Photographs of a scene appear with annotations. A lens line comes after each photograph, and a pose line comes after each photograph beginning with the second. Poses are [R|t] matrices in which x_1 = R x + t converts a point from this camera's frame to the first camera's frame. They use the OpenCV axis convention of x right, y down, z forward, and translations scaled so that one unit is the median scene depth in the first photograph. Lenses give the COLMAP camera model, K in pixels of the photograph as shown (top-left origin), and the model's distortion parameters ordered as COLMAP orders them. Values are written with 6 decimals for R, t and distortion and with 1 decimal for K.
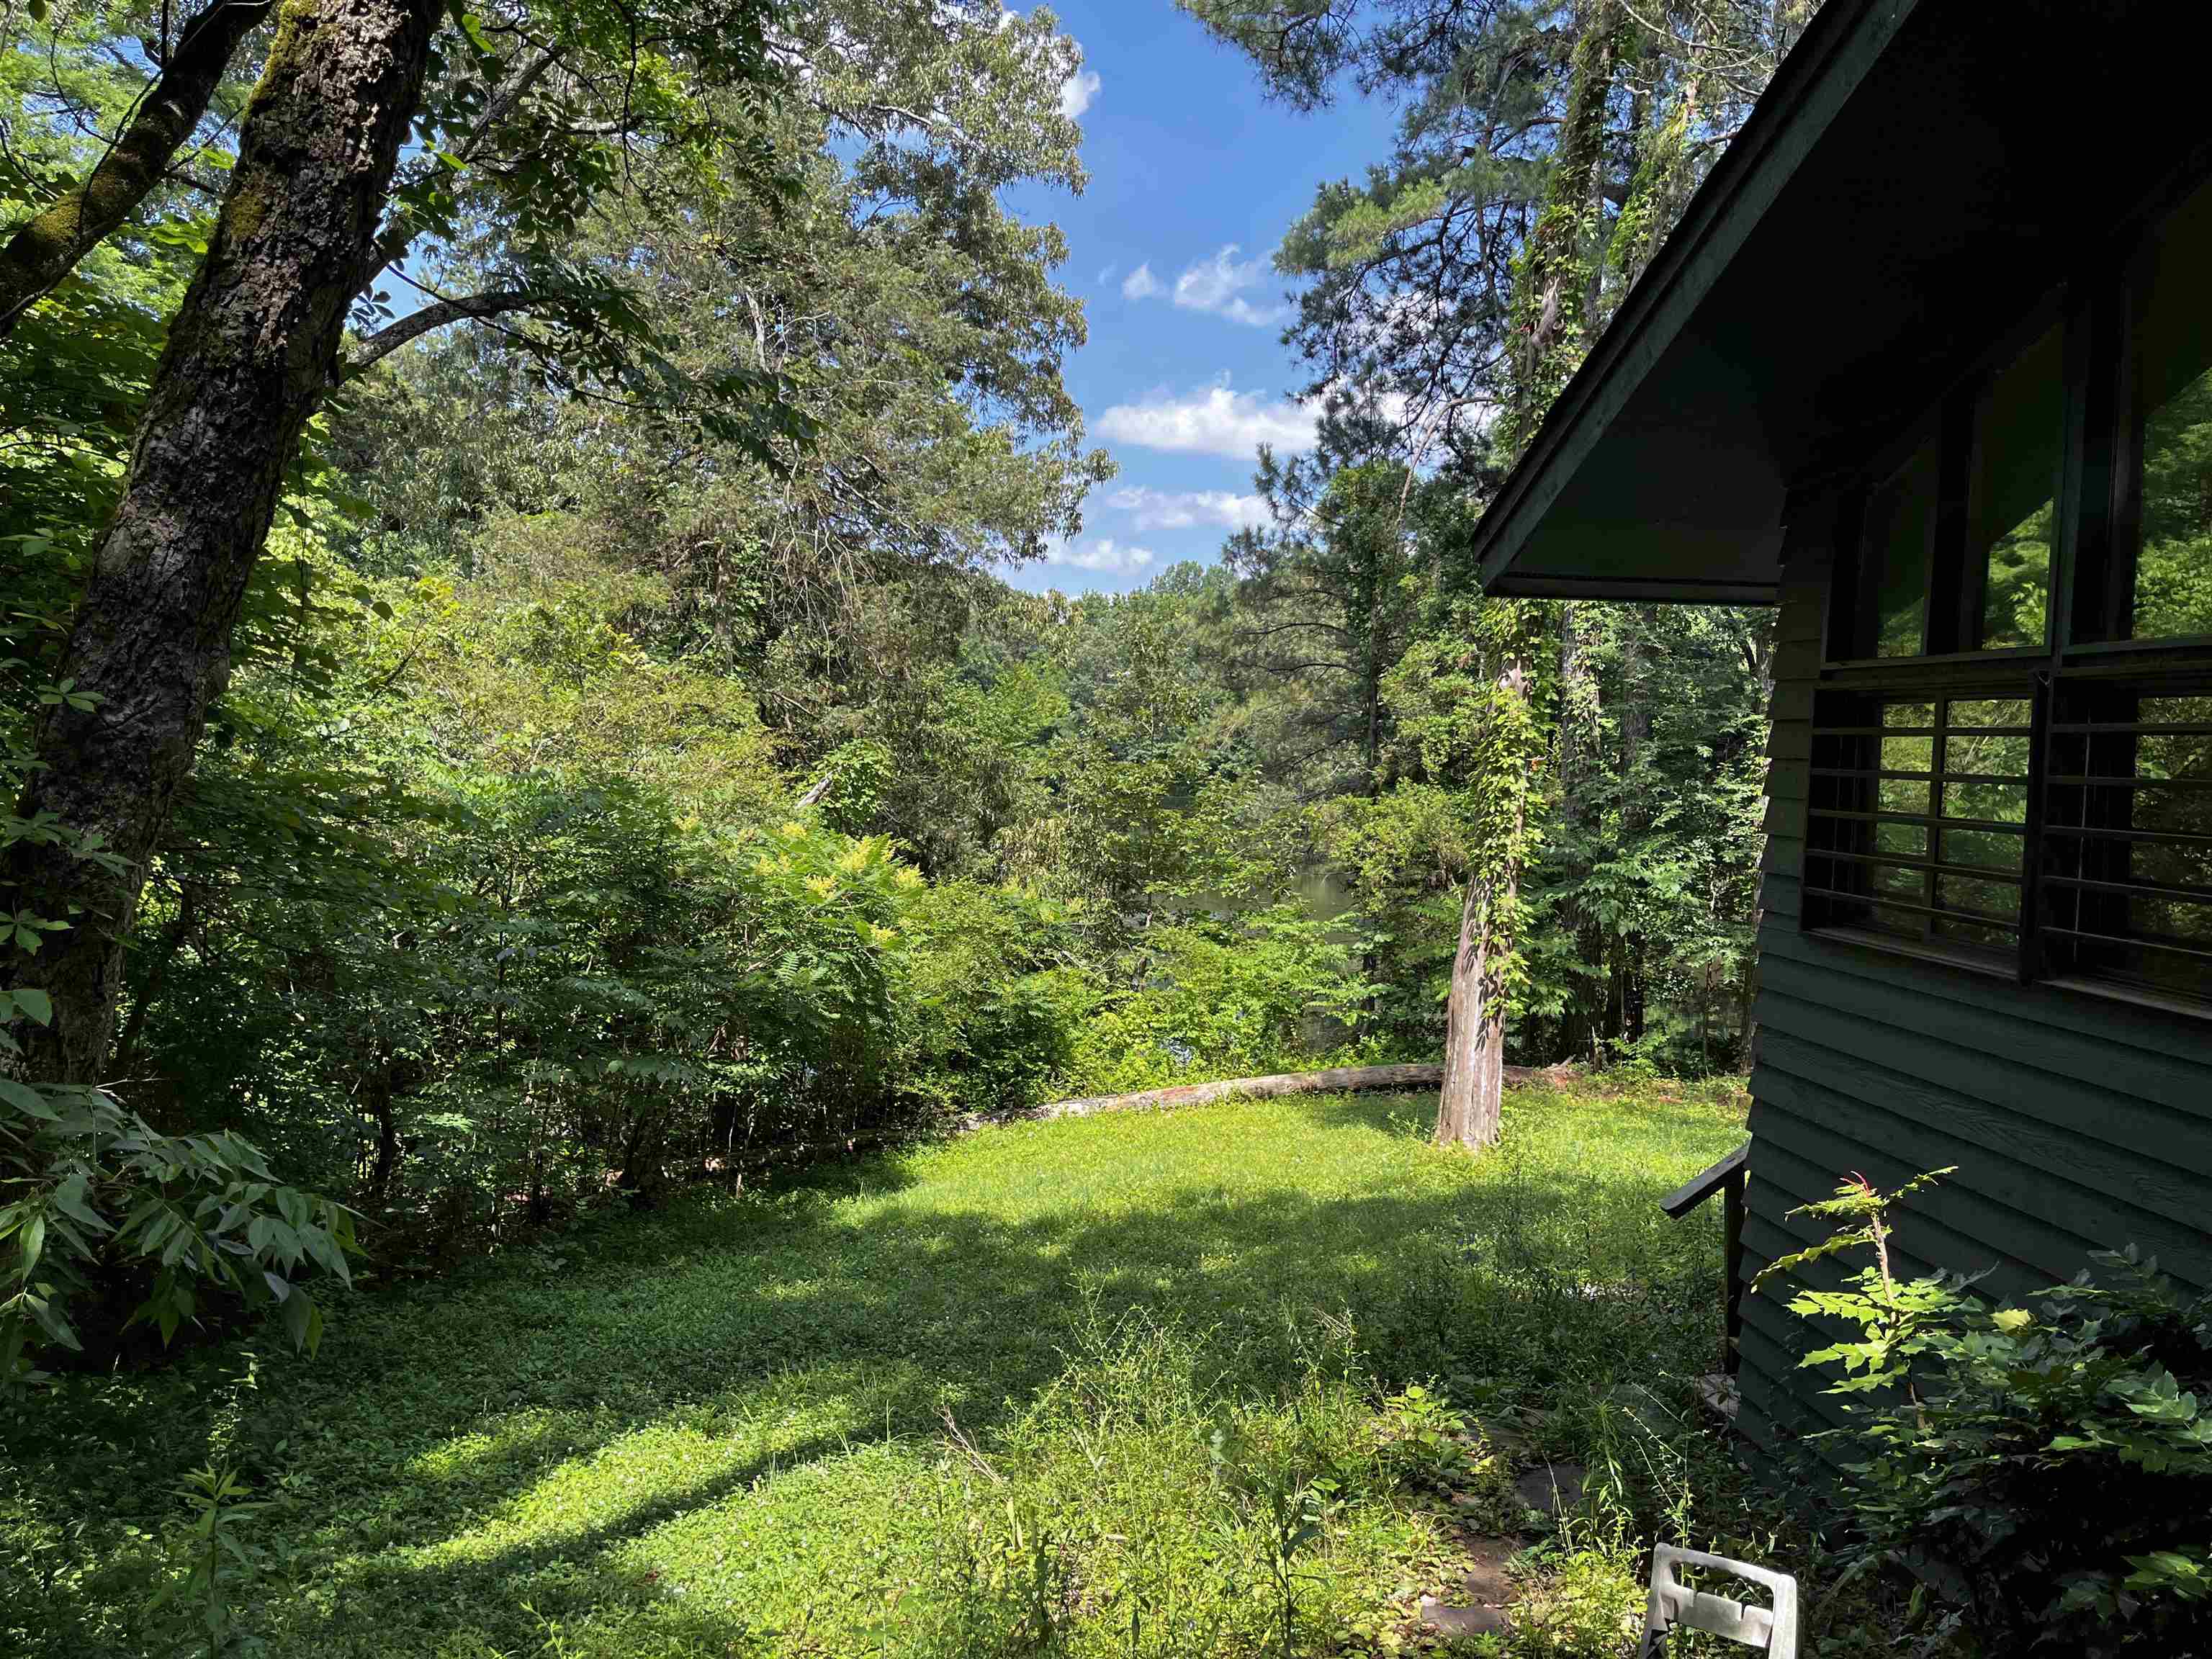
lens RADIAL K [[1661.9, 0, 1108.4], [0, 1661.9, 837.4], [0, 0, 1]] dist [0.011690, -0.003393]
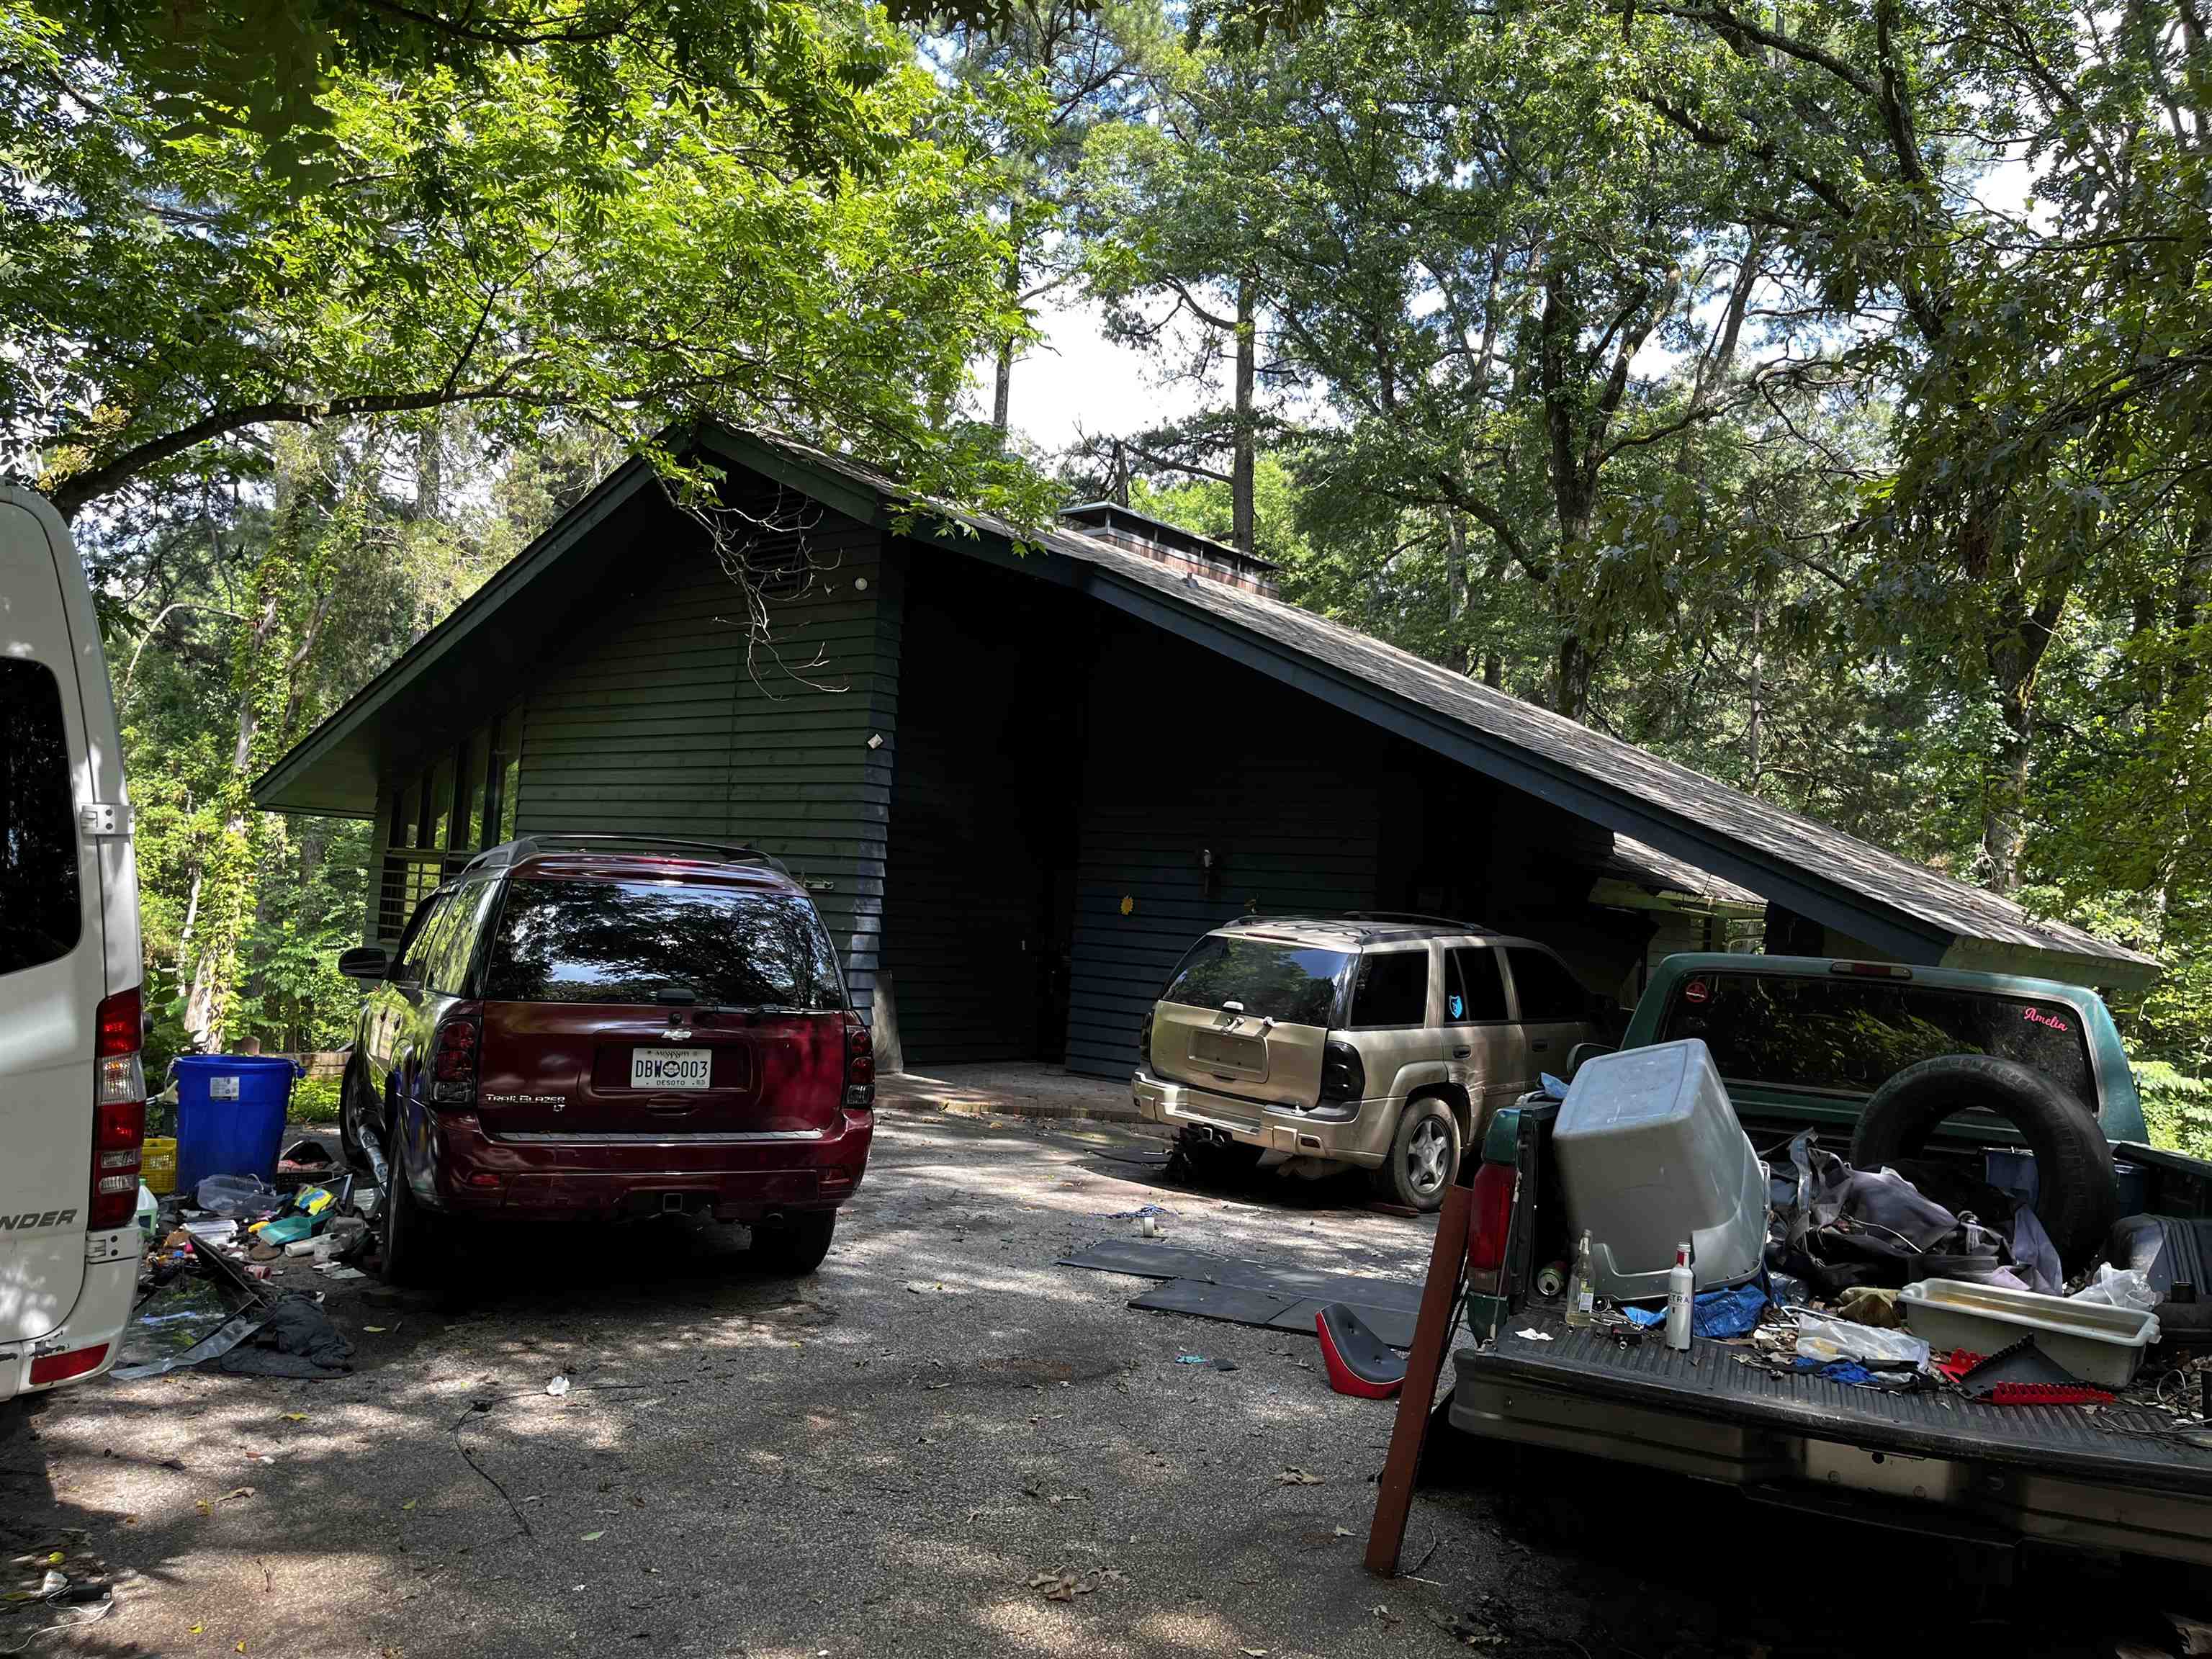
lens RADIAL K [[1661.9, 0, 1109.7], [0, 1661.9, 840.2], [0, 0, 1]] dist [0.011690, -0.003393]
pose [[0.726763, 0.049204, 0.685124, -0.172798], [-0.001332, 0.997530, -0.070227, 0.022790], [-0.686887, 0.050126, 0.725034, -0.527796]]
